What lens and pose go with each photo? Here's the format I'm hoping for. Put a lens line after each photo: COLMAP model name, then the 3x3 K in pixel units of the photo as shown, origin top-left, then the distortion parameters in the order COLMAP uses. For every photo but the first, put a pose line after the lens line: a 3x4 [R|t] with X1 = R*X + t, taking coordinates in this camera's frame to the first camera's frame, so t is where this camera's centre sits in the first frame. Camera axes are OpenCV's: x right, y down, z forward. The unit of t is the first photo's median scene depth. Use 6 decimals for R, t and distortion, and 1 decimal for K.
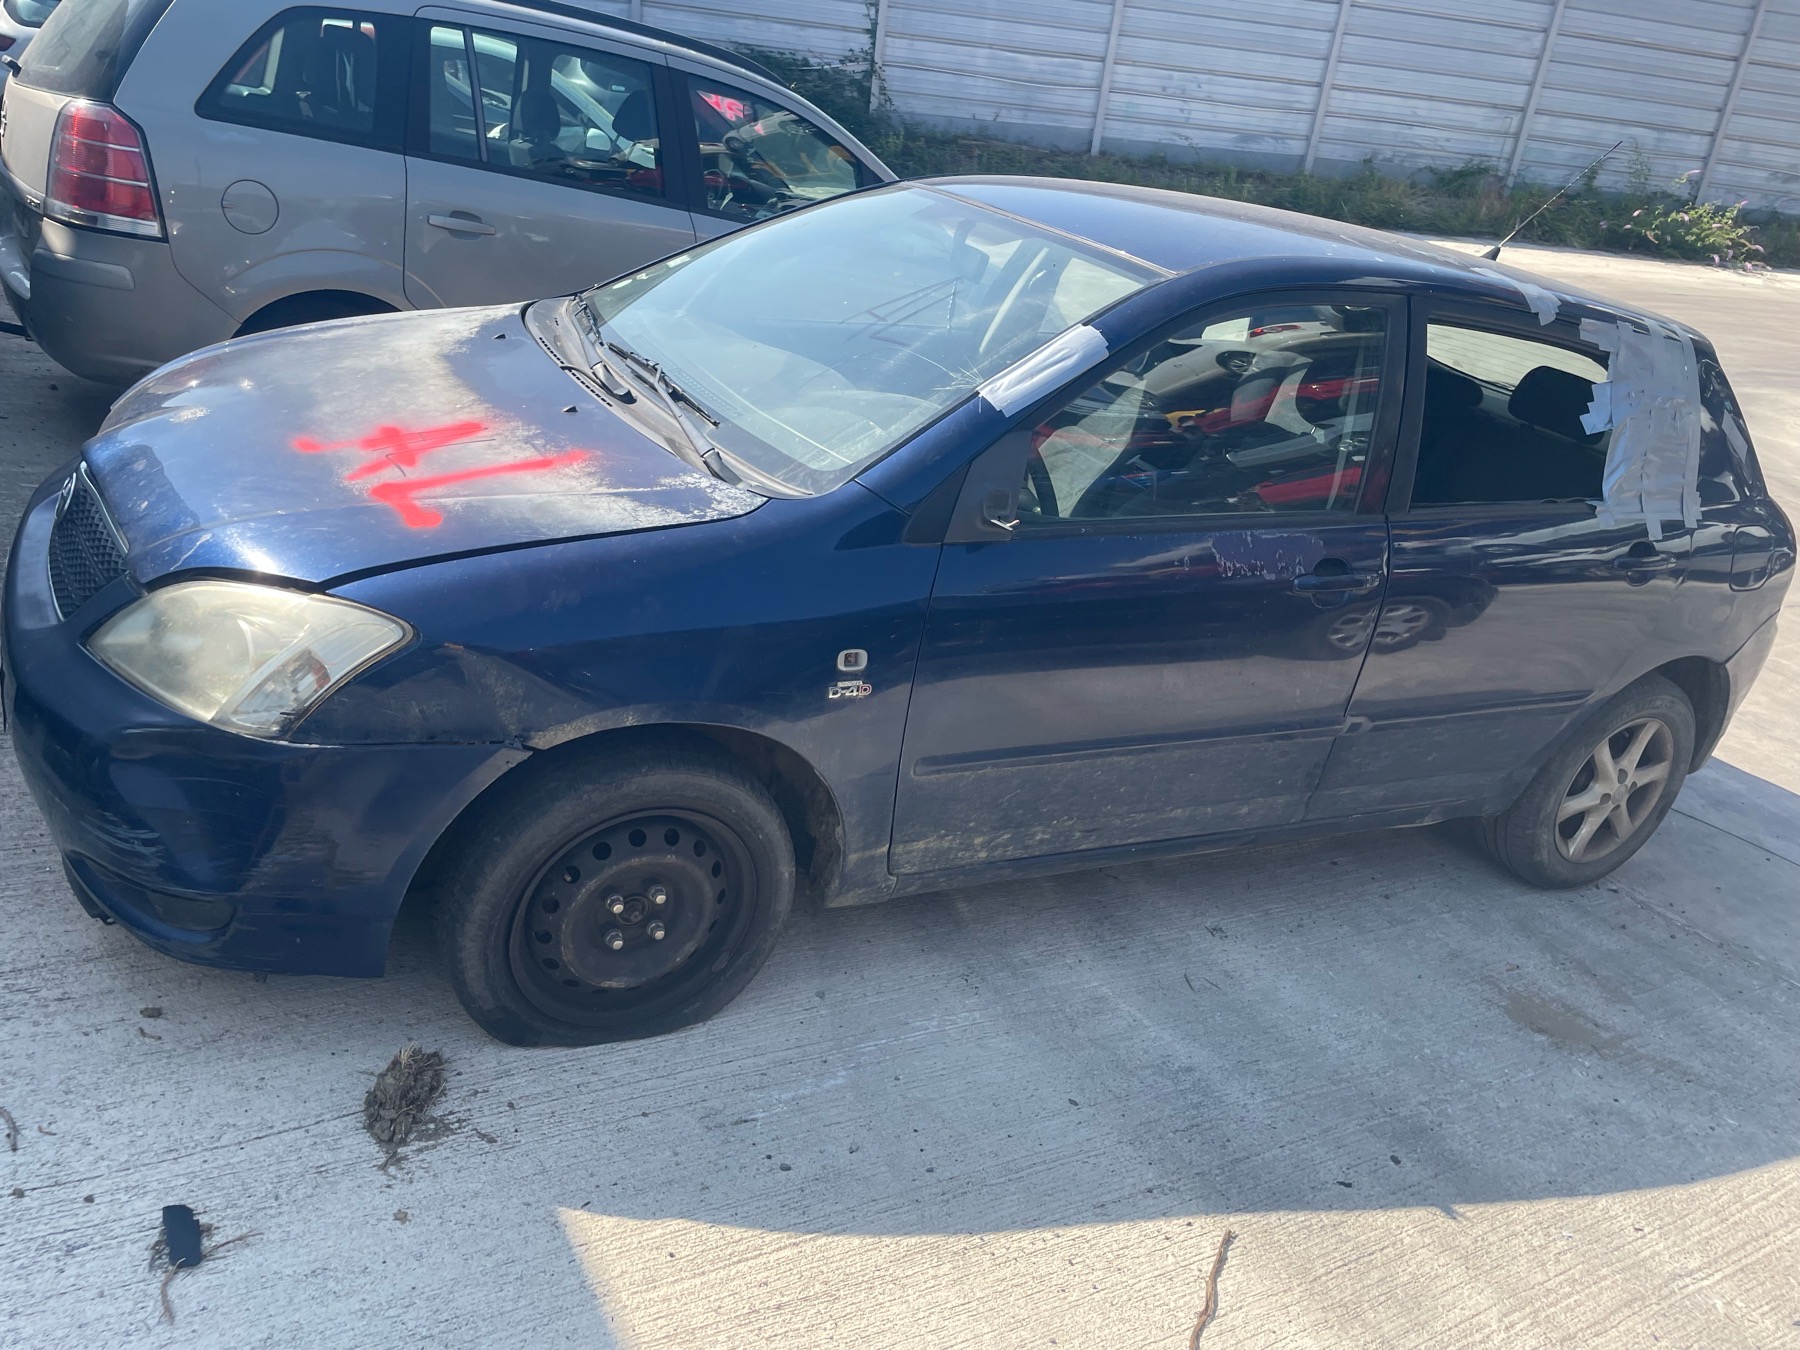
lens RADIAL K [[1271.7, 0, 900.0], [0, 1271.7, 675.0], [0, 0, 1]] dist [0.081963, -0.092944]
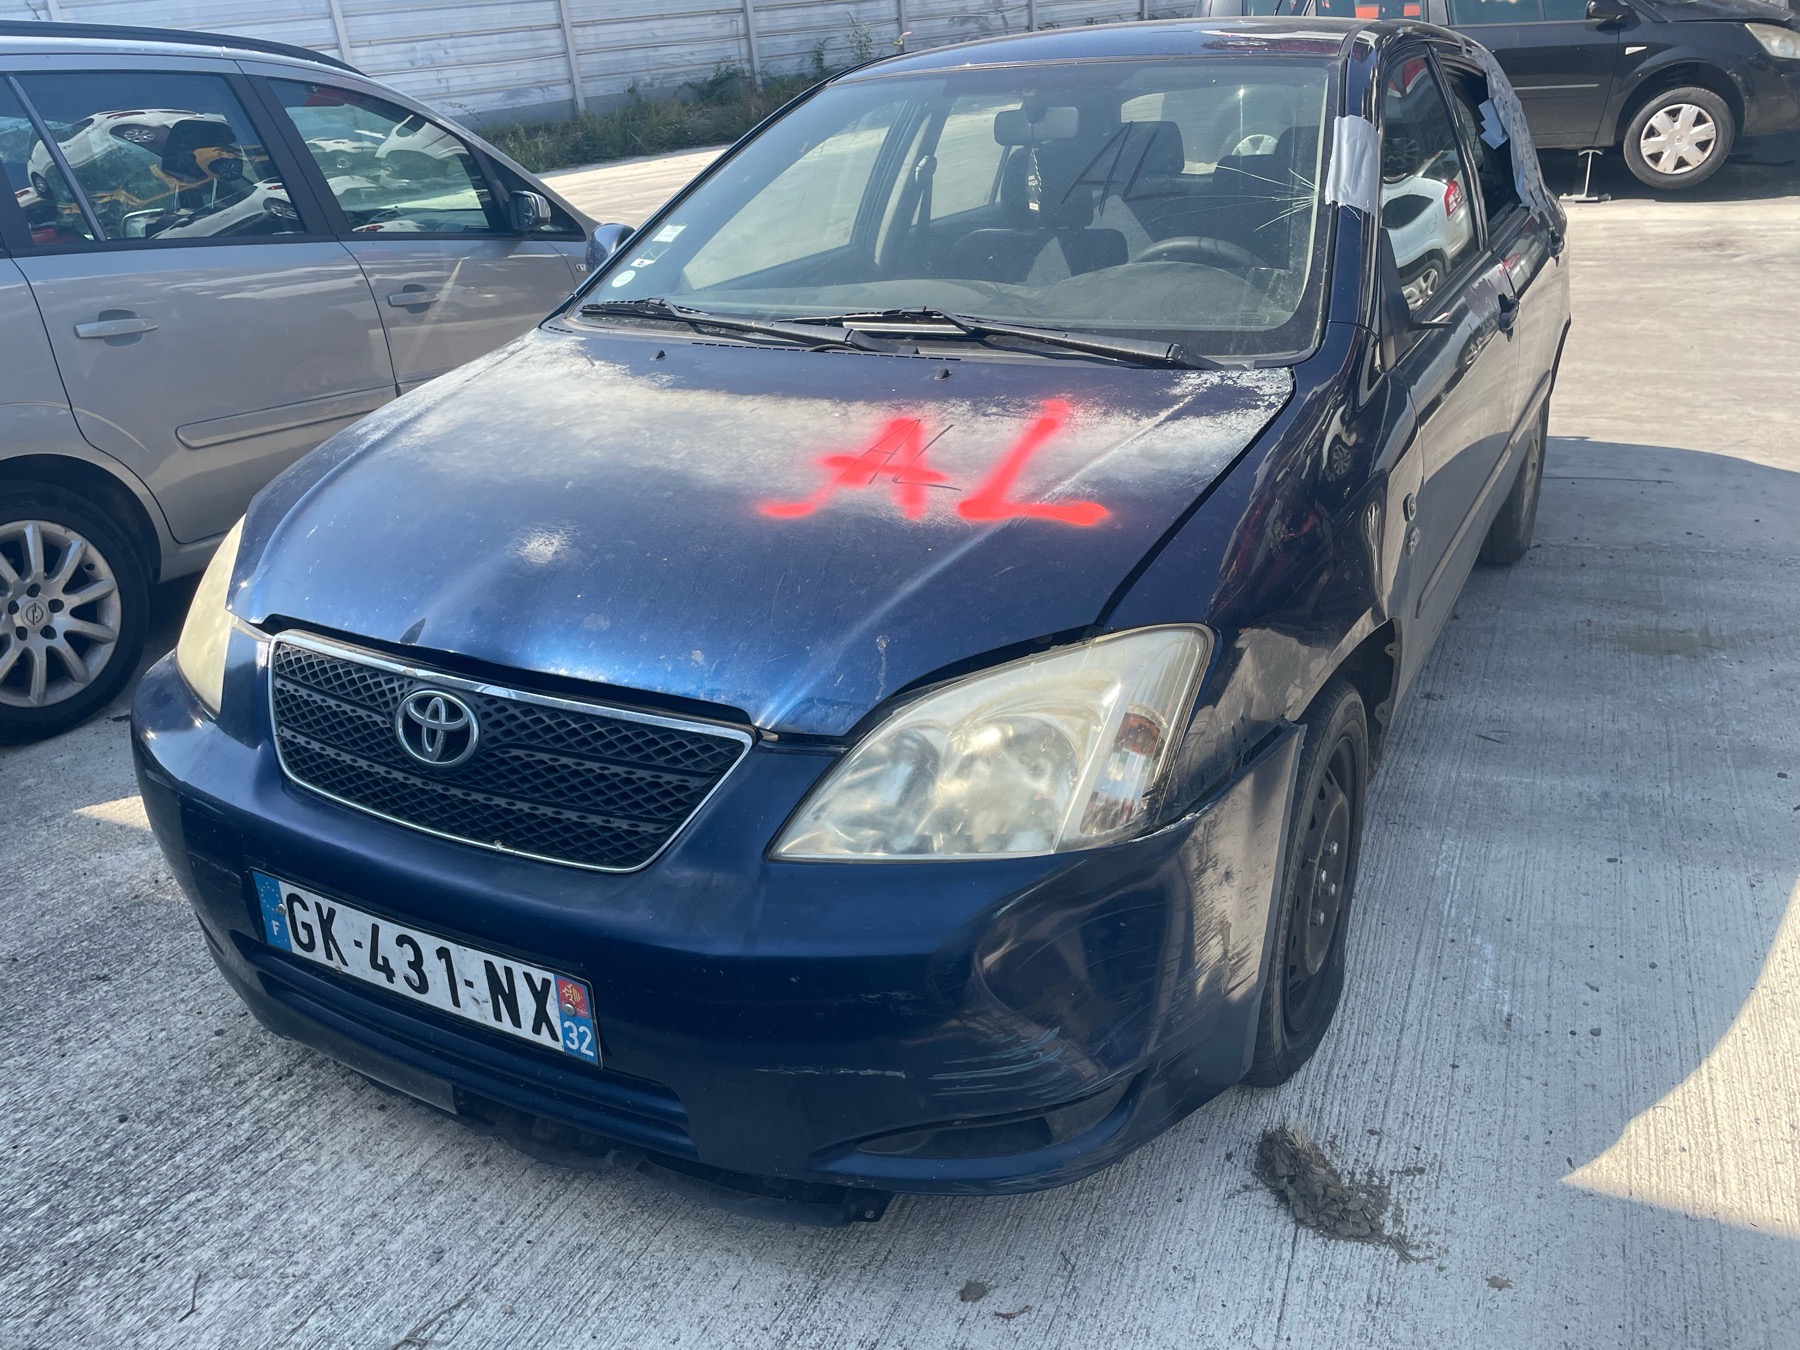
lens RADIAL K [[1271.7, 0, 900.0], [0, 1271.7, 675.0], [0, 0, 1]] dist [0.081963, -0.092944]
pose [[0.825113, -0.409826, 0.388884, -0.737598], [0.399530, 0.909945, 0.111245, -0.149778], [-0.399454, 0.063581, 0.914546, 0.323037]]
